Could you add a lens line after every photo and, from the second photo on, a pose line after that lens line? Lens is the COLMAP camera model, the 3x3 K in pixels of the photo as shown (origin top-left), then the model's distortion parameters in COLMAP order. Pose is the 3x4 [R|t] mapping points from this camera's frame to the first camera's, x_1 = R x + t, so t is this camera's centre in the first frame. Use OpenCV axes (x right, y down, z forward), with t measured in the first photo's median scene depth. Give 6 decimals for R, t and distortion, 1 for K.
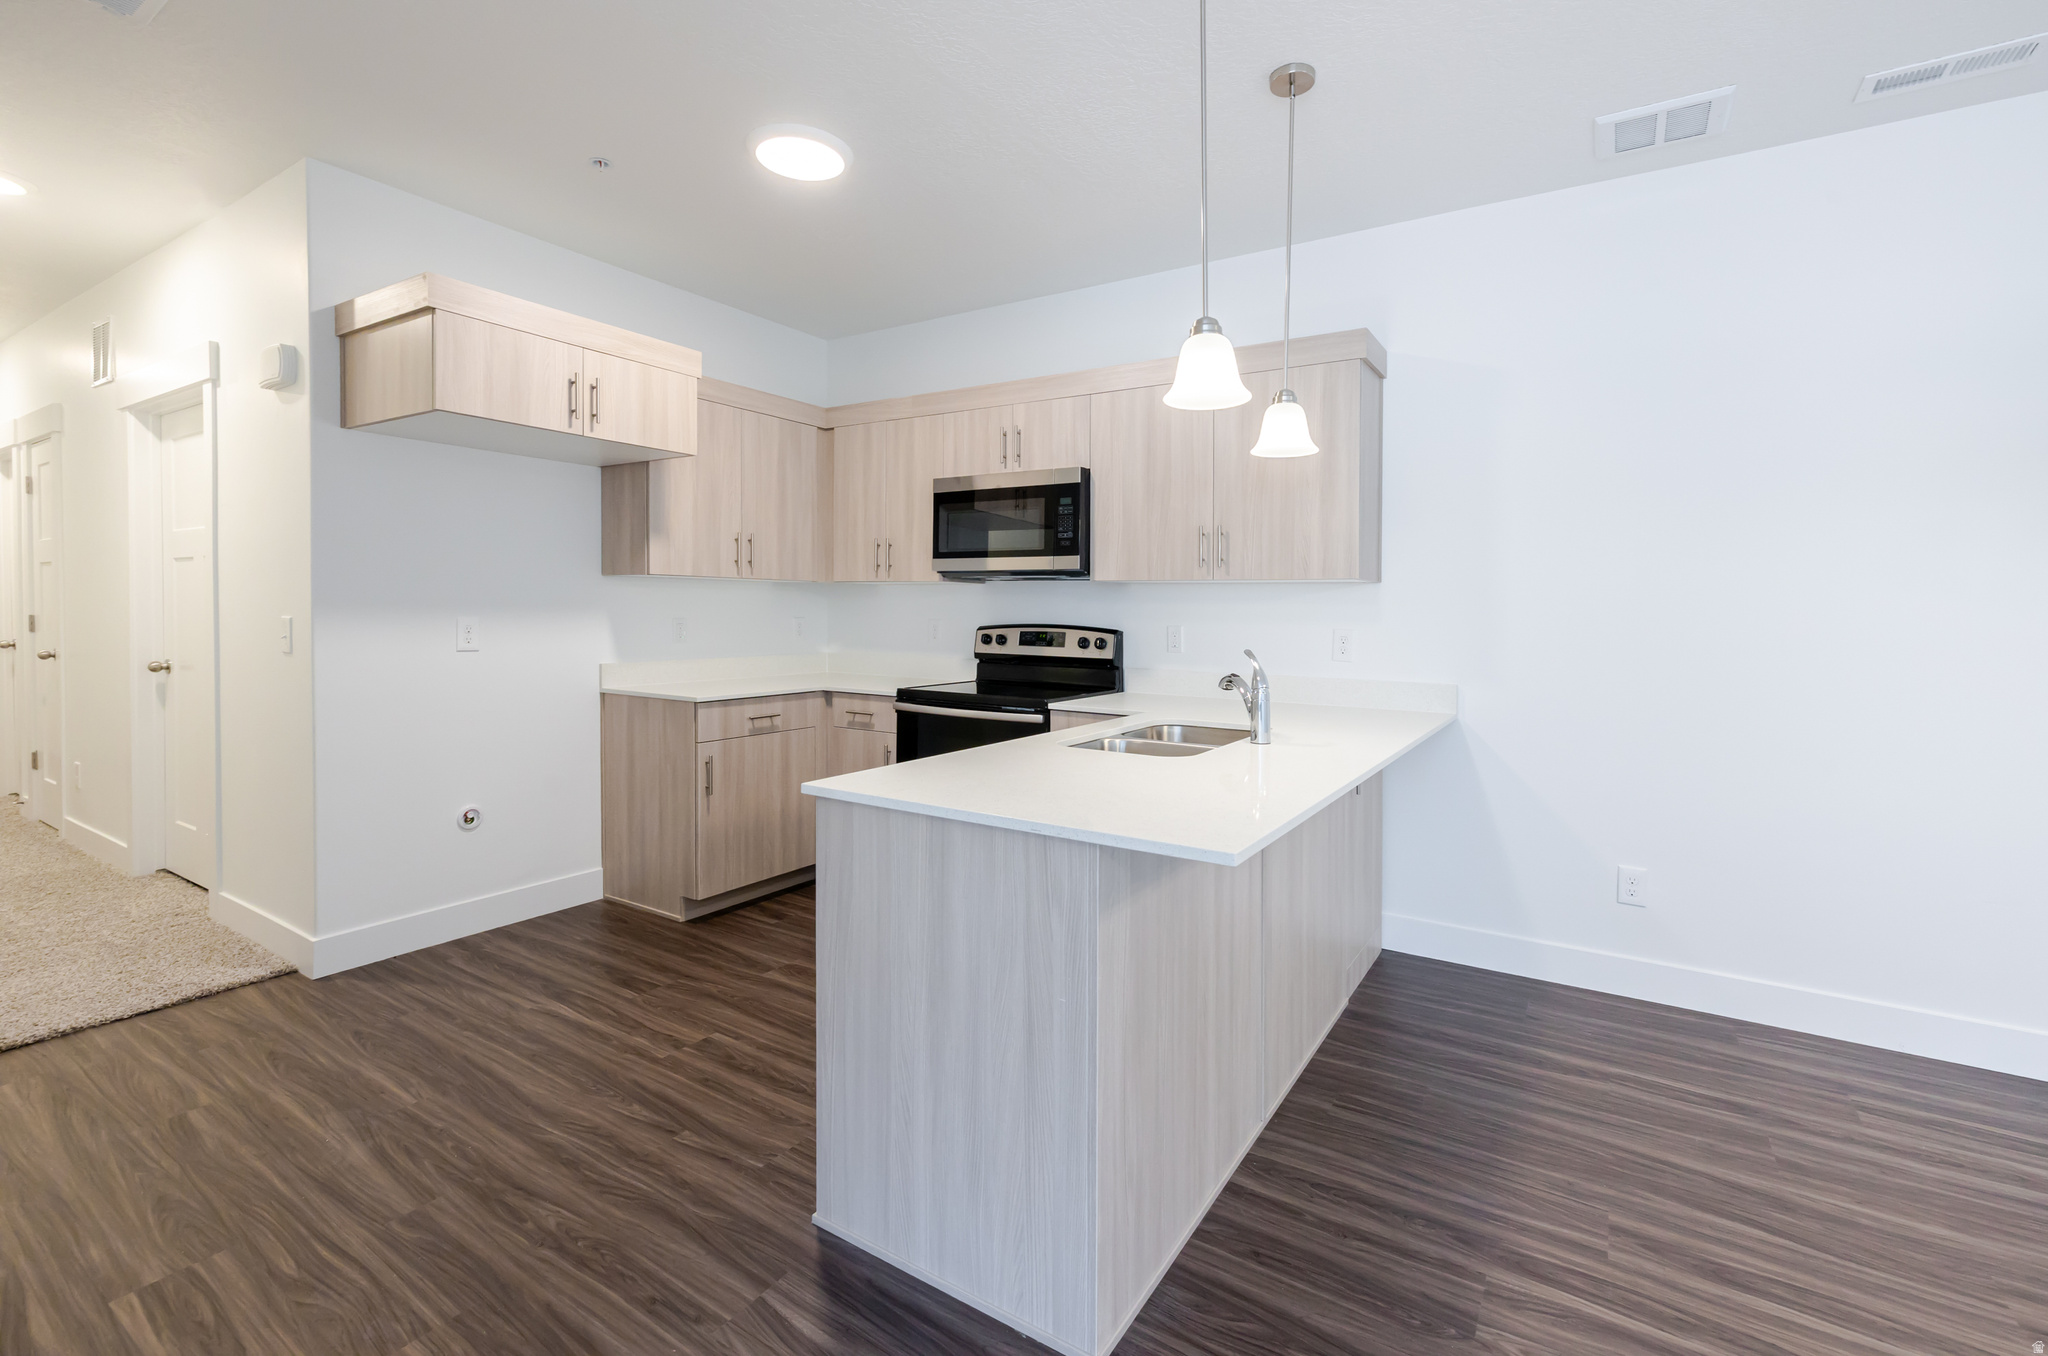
lens RADIAL K [[905.3, 0, 1038.4], [0, 905.3, 619.2], [0, 0, 1]] dist [0.001249, -0.000153]
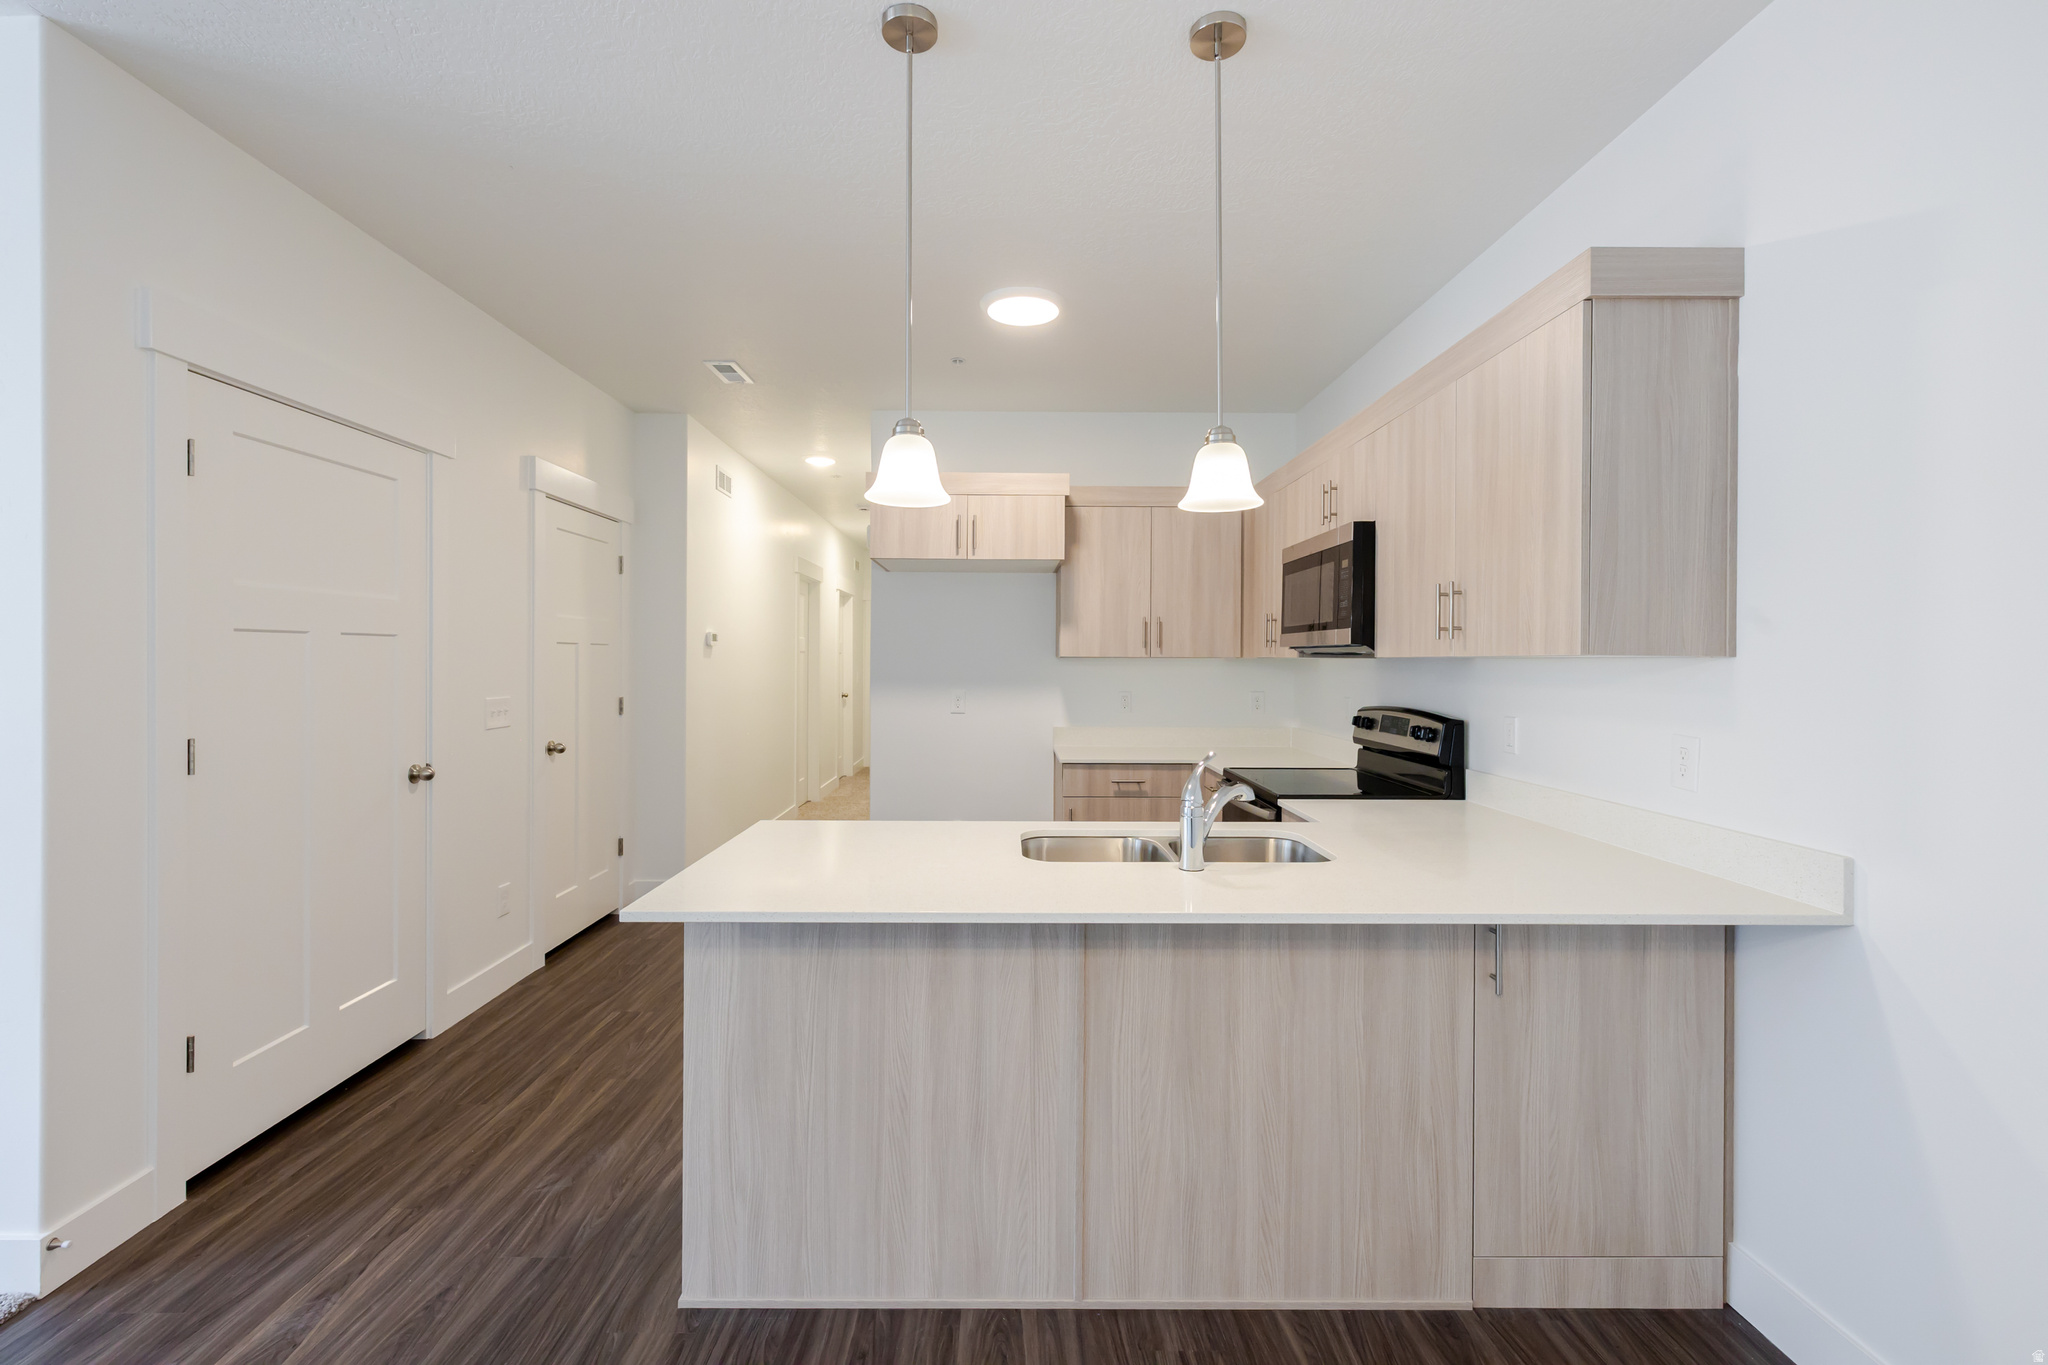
lens RADIAL K [[886.0, 0, 1022.0], [0, 886.0, 663.7], [0, 0, 1]] dist [-0.000810, -0.000045]
pose [[0.531111, -0.007727, -0.847267, 0.576357], [-0.007796, 0.999872, -0.014005, -0.023176], [0.847266, 0.014043, 0.530983, 0.310709]]
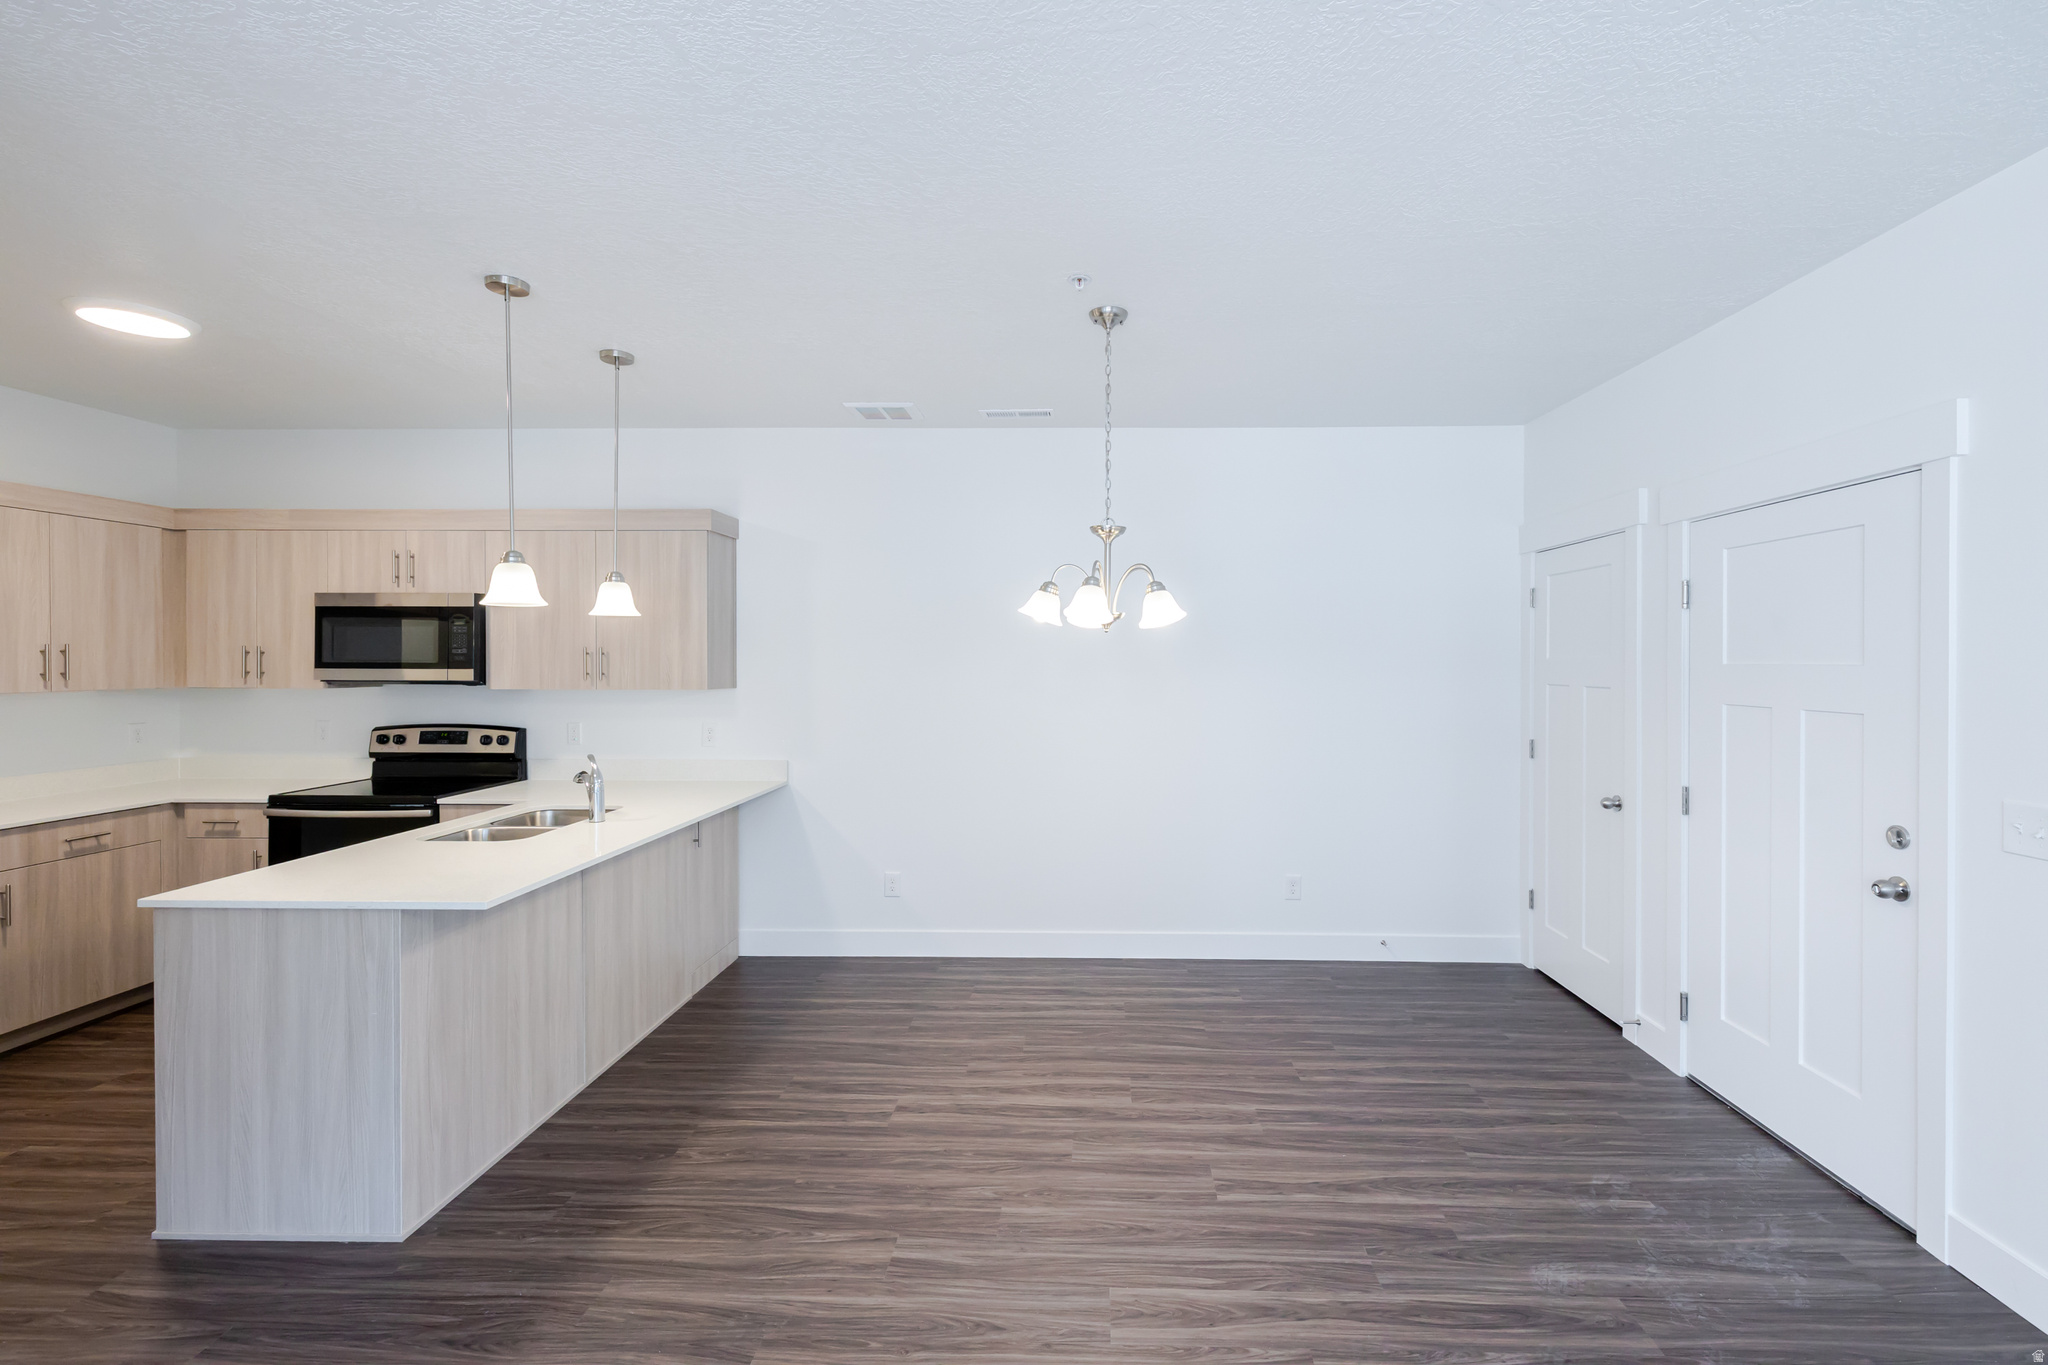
lens RADIAL K [[900.4, 0, 1093.1], [0, 900.4, 652.7], [0, 0, 1]] dist [0.001141, -0.000348]
pose [[0.849942, -0.007432, 0.526824, 0.113036], [0.012632, 0.999901, -0.006273, -0.074067], [-0.526725, 0.011987, 0.849951, -0.414989]]
